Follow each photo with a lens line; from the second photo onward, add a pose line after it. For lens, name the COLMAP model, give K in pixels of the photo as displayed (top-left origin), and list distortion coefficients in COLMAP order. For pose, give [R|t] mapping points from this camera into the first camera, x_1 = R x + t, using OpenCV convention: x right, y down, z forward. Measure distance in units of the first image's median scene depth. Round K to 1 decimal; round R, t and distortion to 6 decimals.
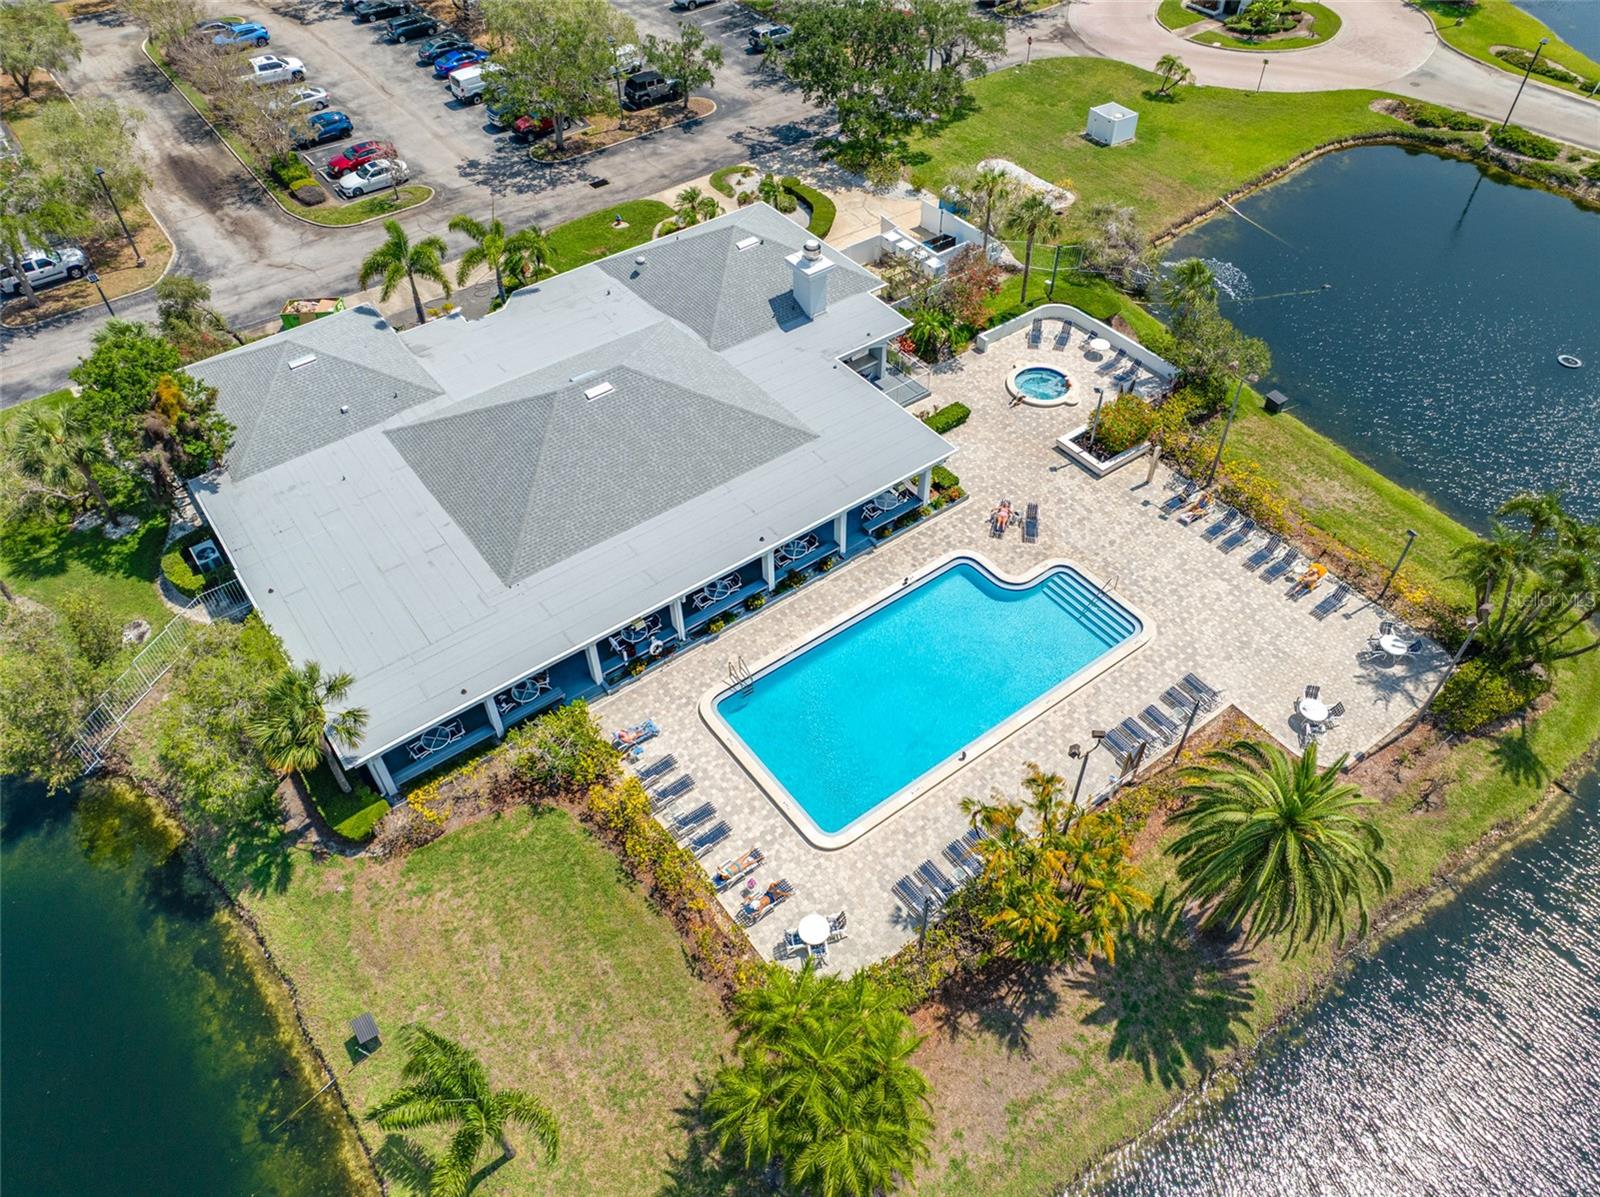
lens RADIAL K [[1125.0, 0, 813.7], [0, 1125.0, 596.8], [0, 0, 1]] dist [-0.016257, 0.030086]
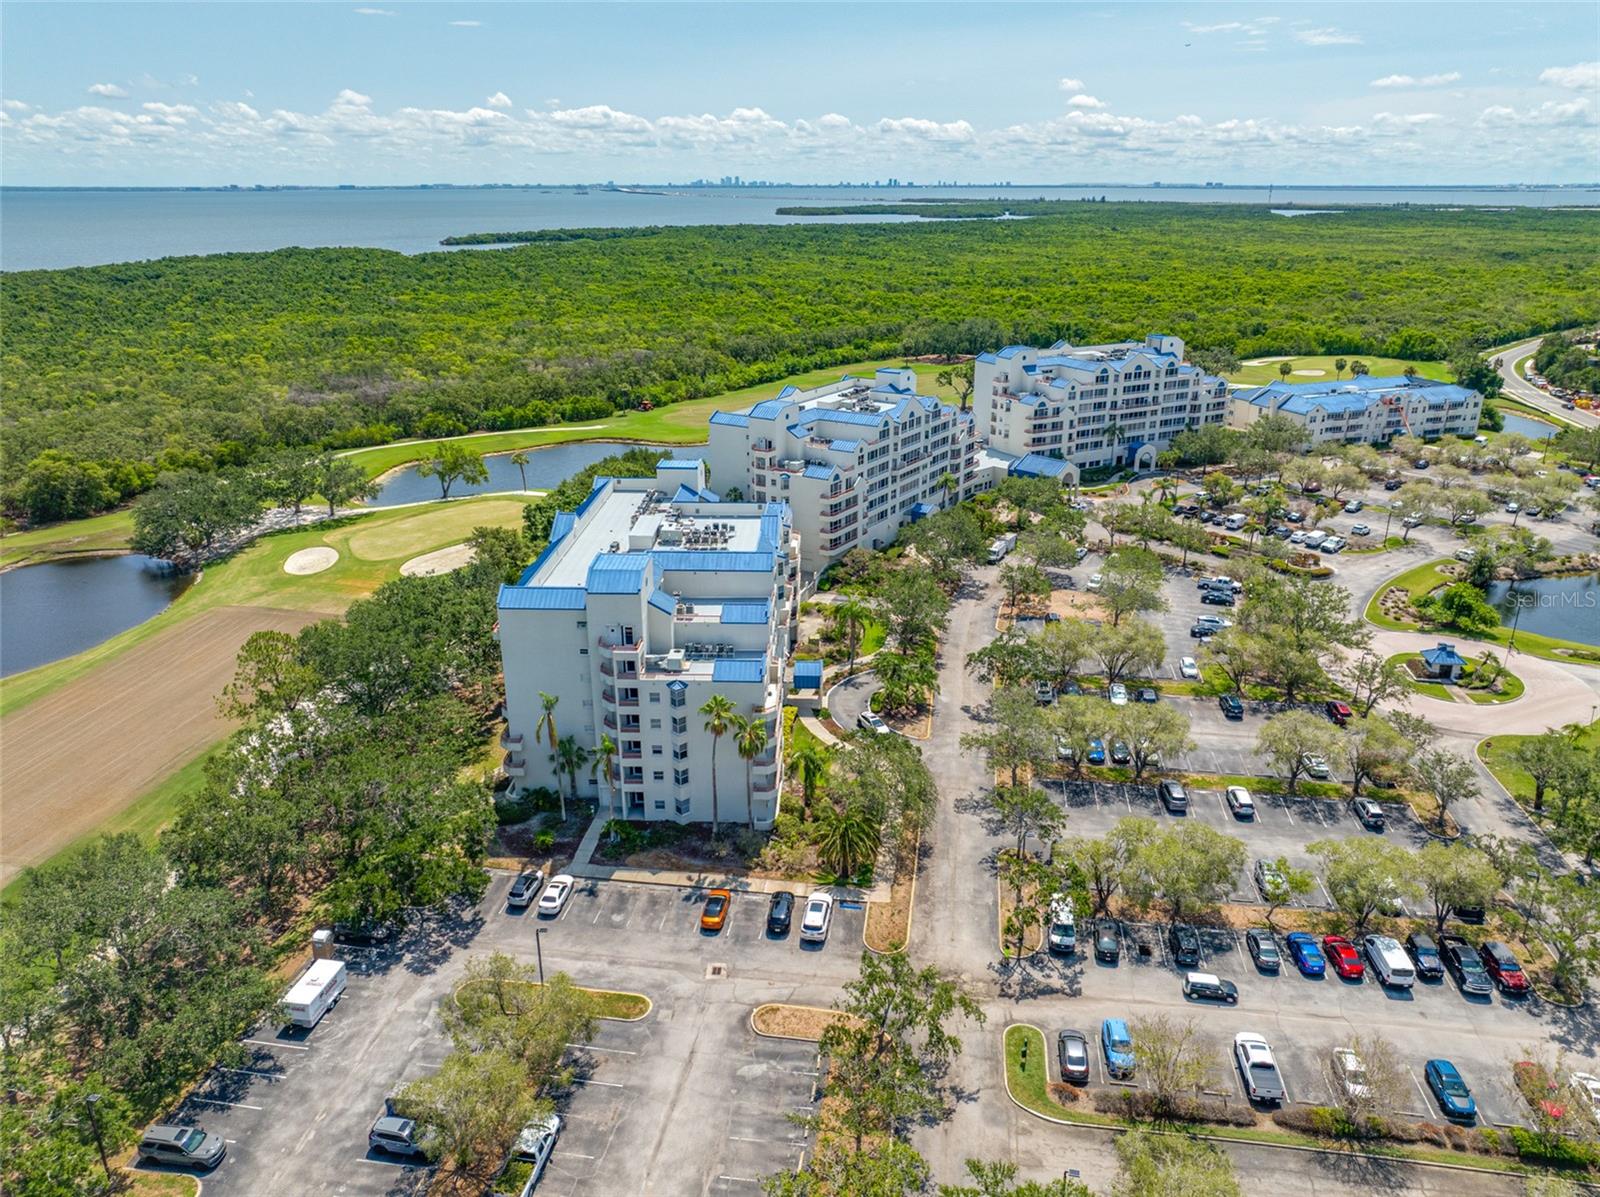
lens RADIAL K [[1125.0, 0, 813.7], [0, 1125.0, 596.8], [0, 0, 1]] dist [-0.016257, 0.030086]
pose [[0.719873, -0.231179, 0.654476, -1.085641], [0.509958, 0.815813, -0.272748, -0.627989], [-0.470877, 0.530099, 0.705174, 0.341358]]
